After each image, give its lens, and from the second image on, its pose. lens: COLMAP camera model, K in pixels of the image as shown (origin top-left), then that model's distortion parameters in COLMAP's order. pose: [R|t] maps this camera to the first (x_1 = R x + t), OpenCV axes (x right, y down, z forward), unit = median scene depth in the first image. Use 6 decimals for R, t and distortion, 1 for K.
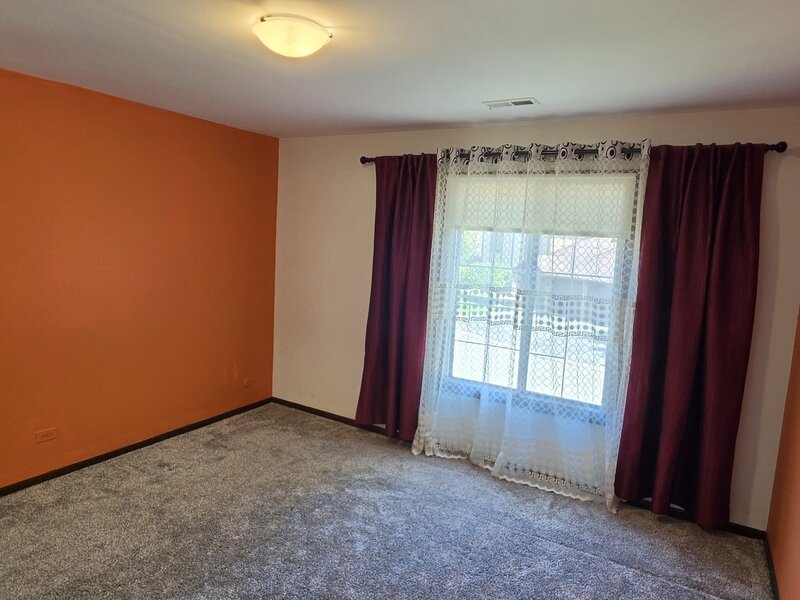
lens RADIAL K [[527.9, 0, 393.9], [0, 527.9, 297.7], [0, 0, 1]] dist [-0.004008, 0.002009]
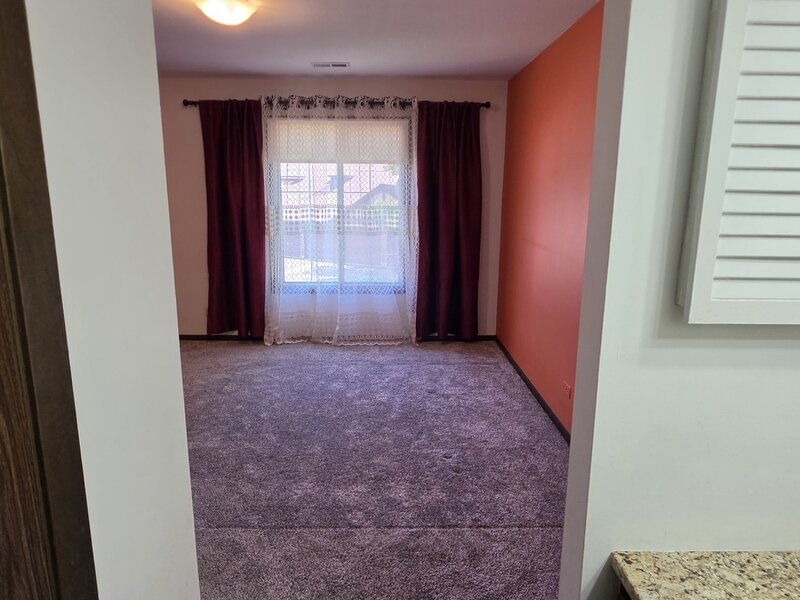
lens RADIAL K [[518.7, 0, 396.2], [0, 518.7, 291.4], [0, 0, 1]] dist [-0.012766, 0.009502]
pose [[0.851023, -0.145799, 0.504483, -0.363124], [0.101613, 0.988248, 0.114198, 0.070708], [-0.515204, -0.045923, 0.855837, -0.245117]]
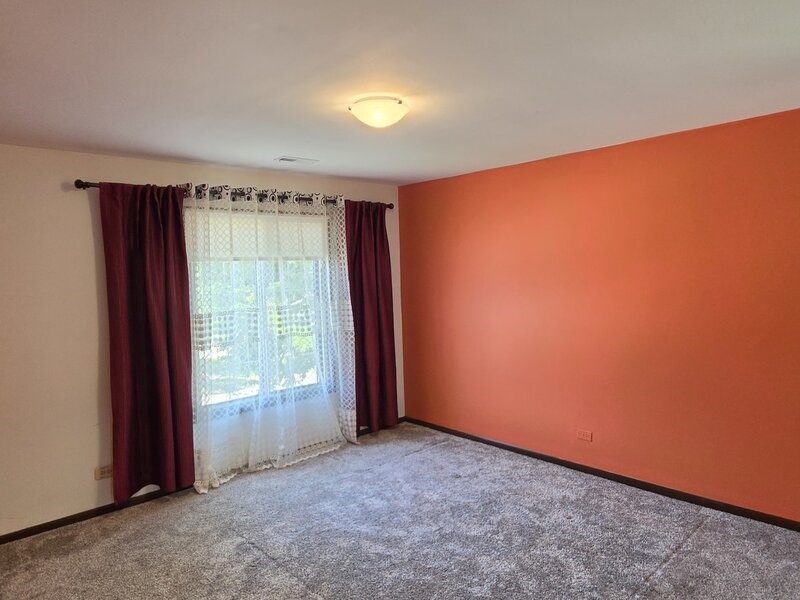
lens RADIAL K [[527.9, 0, 393.9], [0, 527.9, 297.7], [0, 0, 1]] dist [-0.004008, 0.002009]
pose [[0.281559, -0.117858, 0.952278, -0.889811], [0.162600, 0.983936, 0.073701, -0.086183], [-0.945667, 0.134090, 0.296199, 0.401665]]
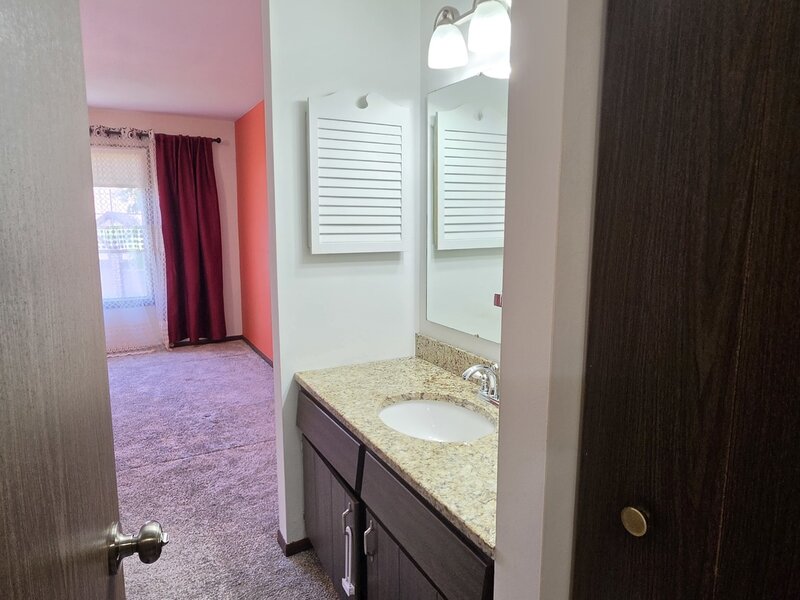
lens RADIAL K [[518.7, 0, 396.2], [0, 518.7, 291.4], [0, 0, 1]] dist [-0.012766, 0.009502]
pose [[0.512935, -0.170388, 0.841347, -0.564034], [0.133058, 0.984039, 0.118166, 0.115495], [-0.848053, 0.051337, 0.527420, -0.489370]]
